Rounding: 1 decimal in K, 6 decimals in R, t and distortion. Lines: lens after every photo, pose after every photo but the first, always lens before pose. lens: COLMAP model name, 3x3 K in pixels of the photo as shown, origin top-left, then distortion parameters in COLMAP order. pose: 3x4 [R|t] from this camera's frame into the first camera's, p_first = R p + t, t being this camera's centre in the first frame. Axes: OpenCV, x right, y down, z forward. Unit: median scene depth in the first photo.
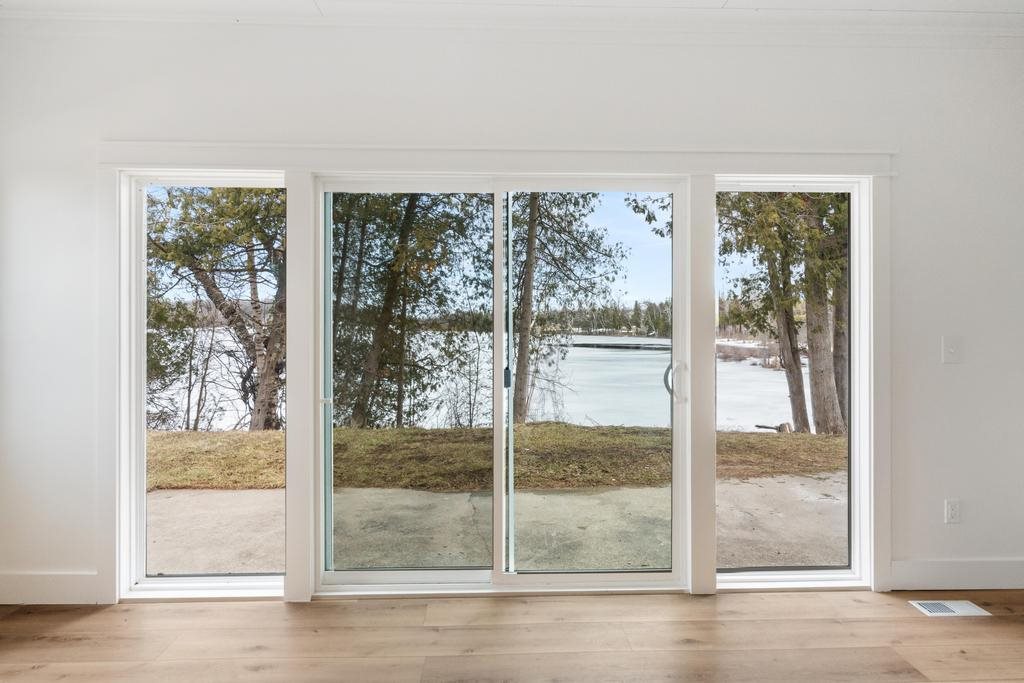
lens RADIAL K [[589.1, 0, 512.3], [0, 589.1, 319.5], [0, 0, 1]] dist [0.001232, -0.000074]
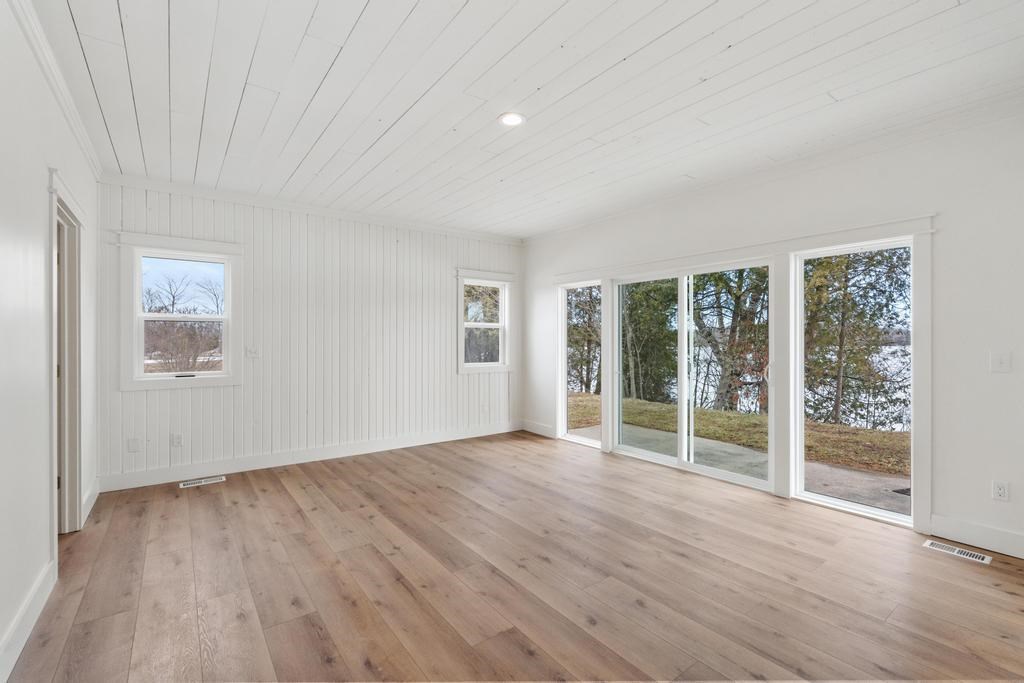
lens RADIAL K [[457.8, 0, 512.0], [0, 457.8, 341.5], [0, 0, 1]] dist [-0.009251, 0.000031]
pose [[0.569418, 0.001717, -0.822047, 0.949709], [0.000361, 0.999997, 0.002339, 0.006255], [0.822048, -0.001629, 0.569415, -0.399354]]
